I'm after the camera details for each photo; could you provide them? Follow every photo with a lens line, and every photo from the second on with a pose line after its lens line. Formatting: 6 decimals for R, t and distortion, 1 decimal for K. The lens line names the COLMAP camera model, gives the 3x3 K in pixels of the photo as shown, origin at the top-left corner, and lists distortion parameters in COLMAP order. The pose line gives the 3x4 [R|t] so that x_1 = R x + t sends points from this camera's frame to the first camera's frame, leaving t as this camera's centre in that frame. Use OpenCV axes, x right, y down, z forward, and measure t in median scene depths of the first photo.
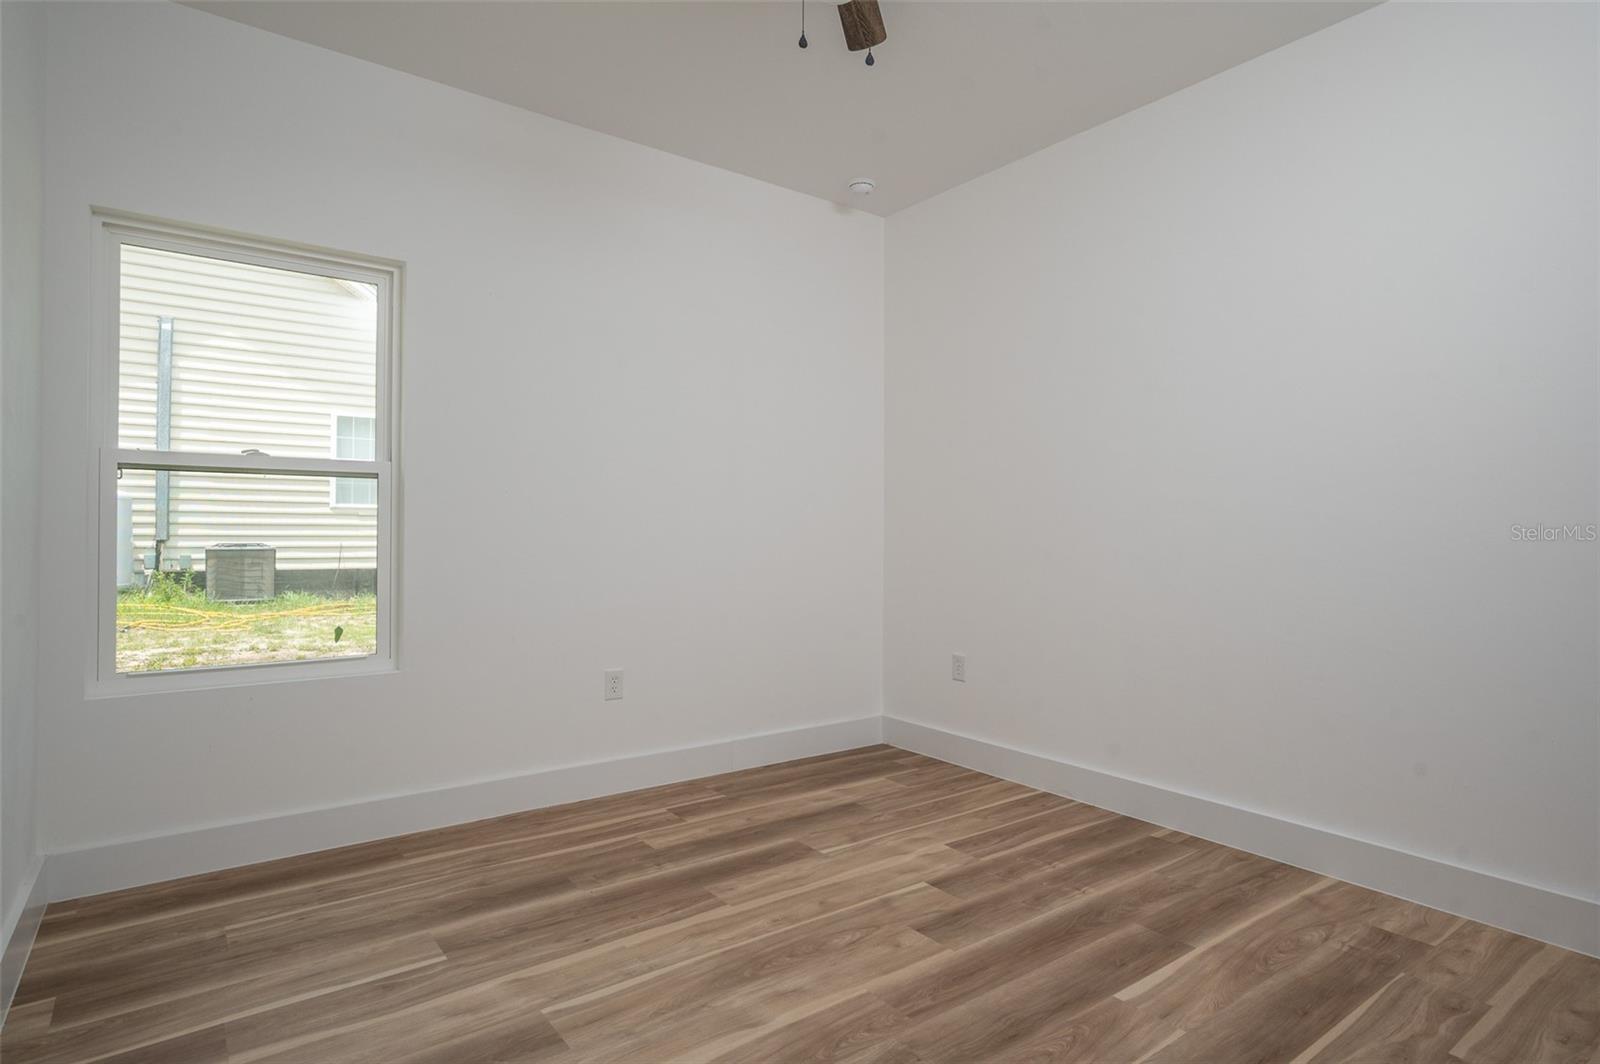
lens RADIAL K [[814.1, 0, 796.8], [0, 814.1, 533.3], [0, 0, 1]] dist [0.007095, -0.000008]
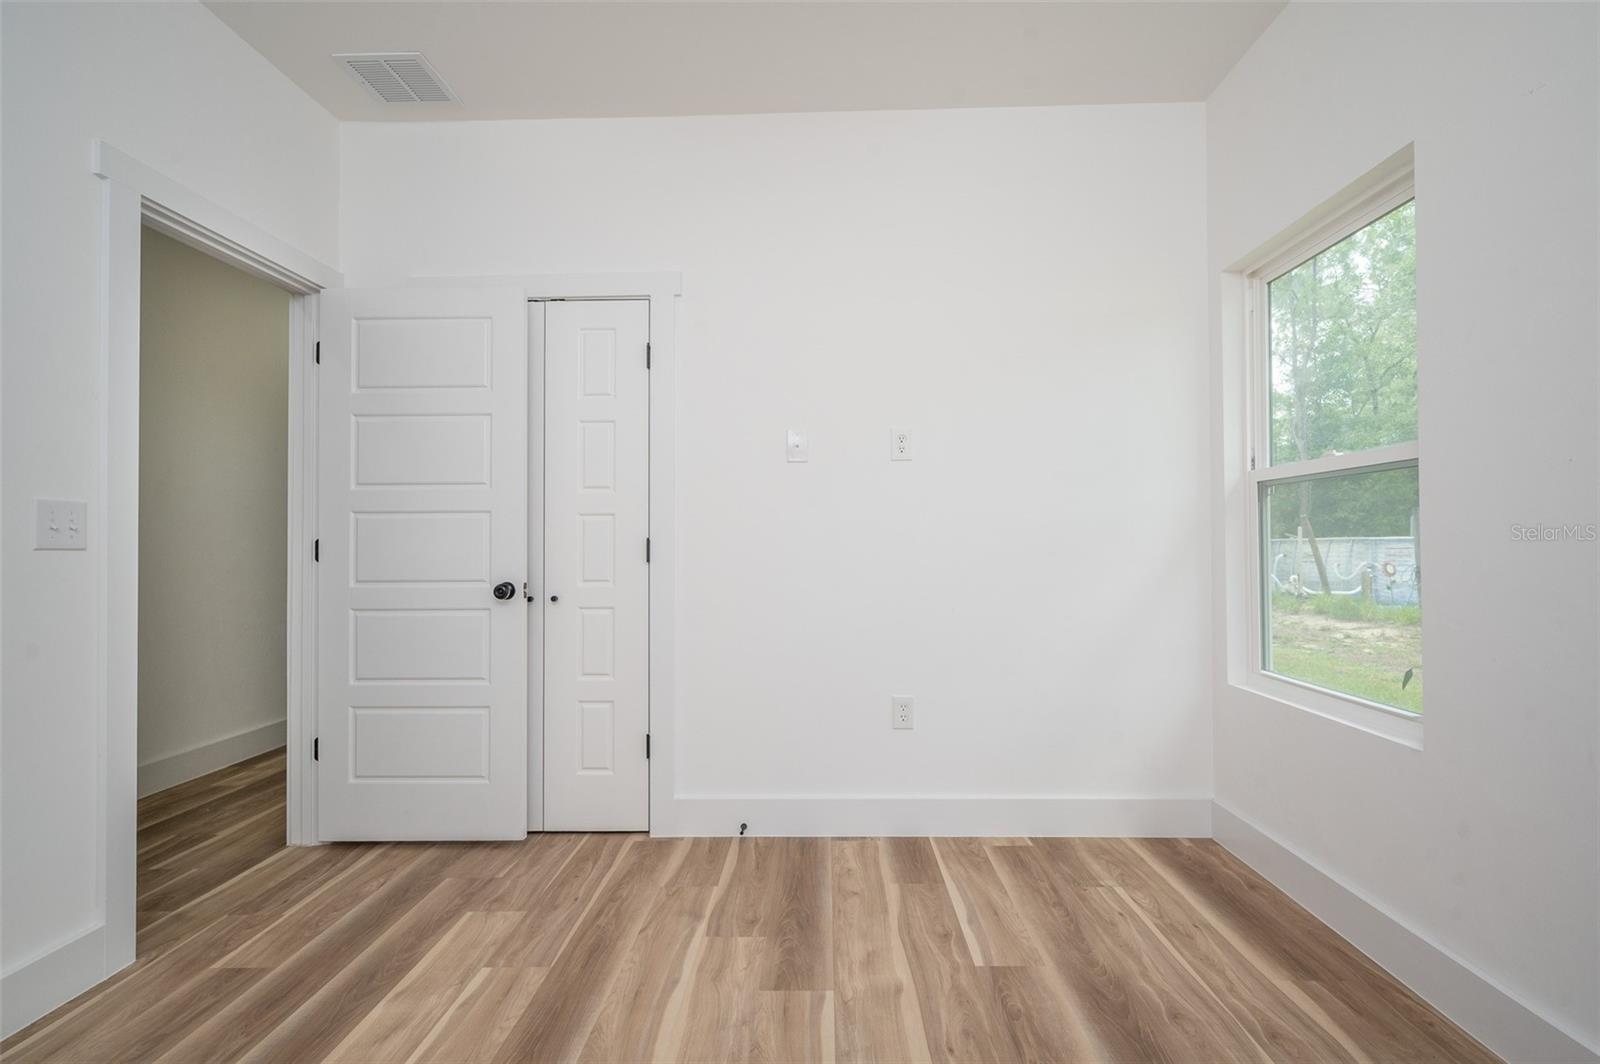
lens RADIAL K [[750.0, 0, 798.1], [0, 750.0, 536.5], [0, 0, 1]] dist [0.000036, 0.000910]
pose [[-0.605389, -0.007352, -0.795896, 0.431402], [0.006951, 0.999870, -0.014524, 0.006330], [0.795899, -0.014325, -0.605260, 1.364732]]
